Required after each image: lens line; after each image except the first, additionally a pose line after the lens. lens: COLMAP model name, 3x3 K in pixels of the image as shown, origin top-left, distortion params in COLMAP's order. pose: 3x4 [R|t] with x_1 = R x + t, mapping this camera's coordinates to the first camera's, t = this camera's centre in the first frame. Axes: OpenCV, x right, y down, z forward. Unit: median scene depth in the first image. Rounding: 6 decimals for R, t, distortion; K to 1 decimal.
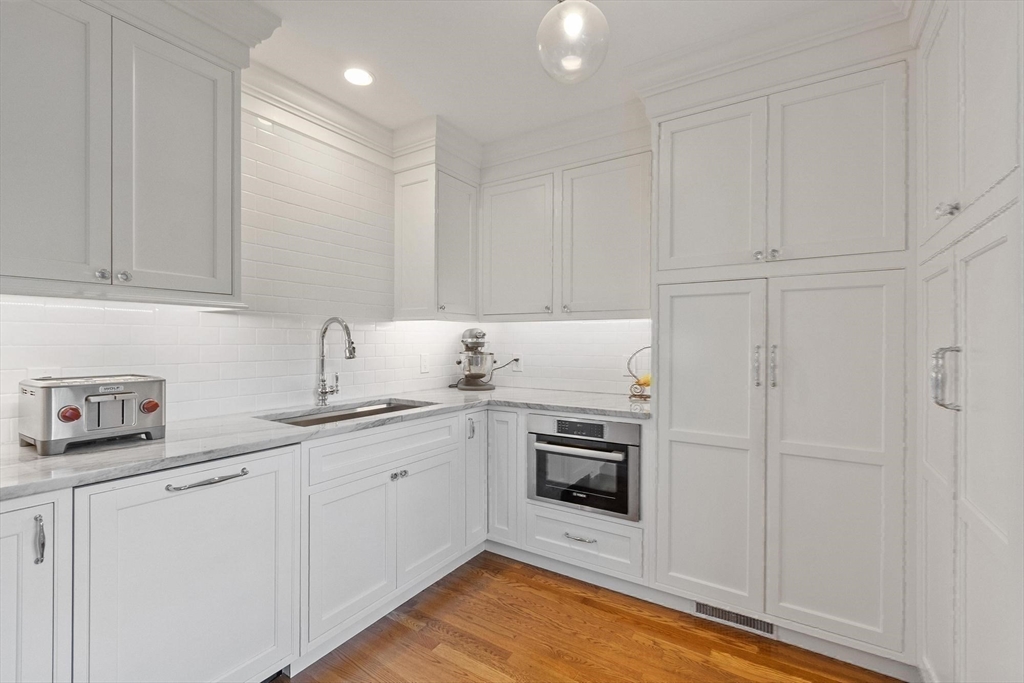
lens RADIAL K [[449.9, 0, 497.8], [0, 449.9, 341.7], [0, 0, 1]] dist [0.000667, 0.000079]
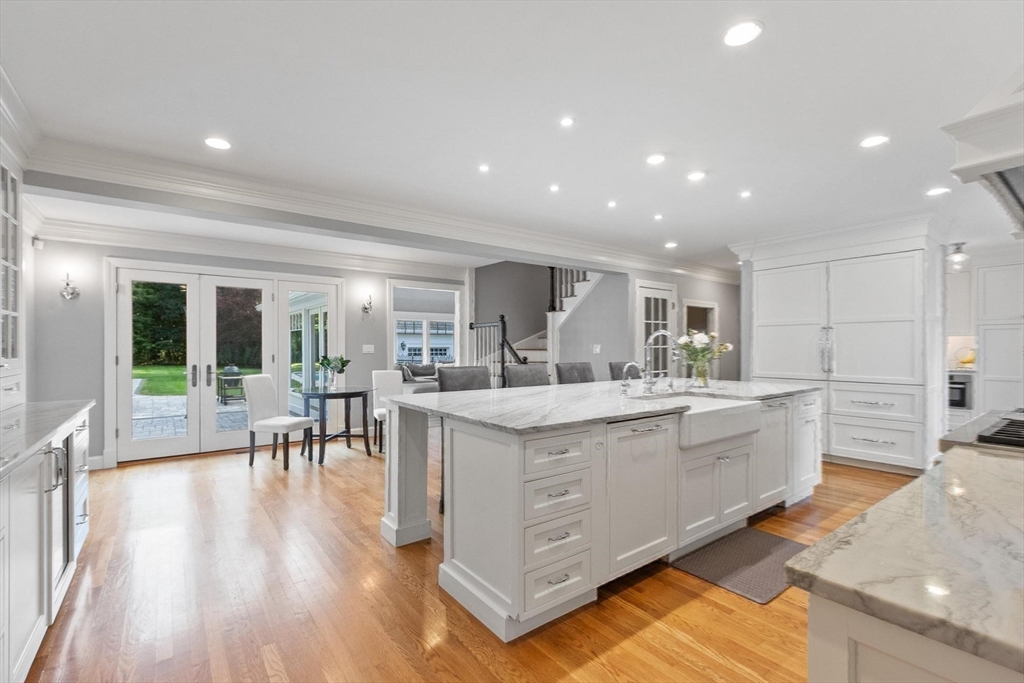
lens RADIAL K [[453.4, 0, 512.0], [0, 453.4, 341.5], [0, 0, 1]] dist [0.000338, 0.000026]
pose [[0.943513, -0.008911, -0.331215, -1.628744], [0.004019, 0.999873, -0.015453, 0.009478], [0.331310, 0.013249, 0.943429, -2.951280]]
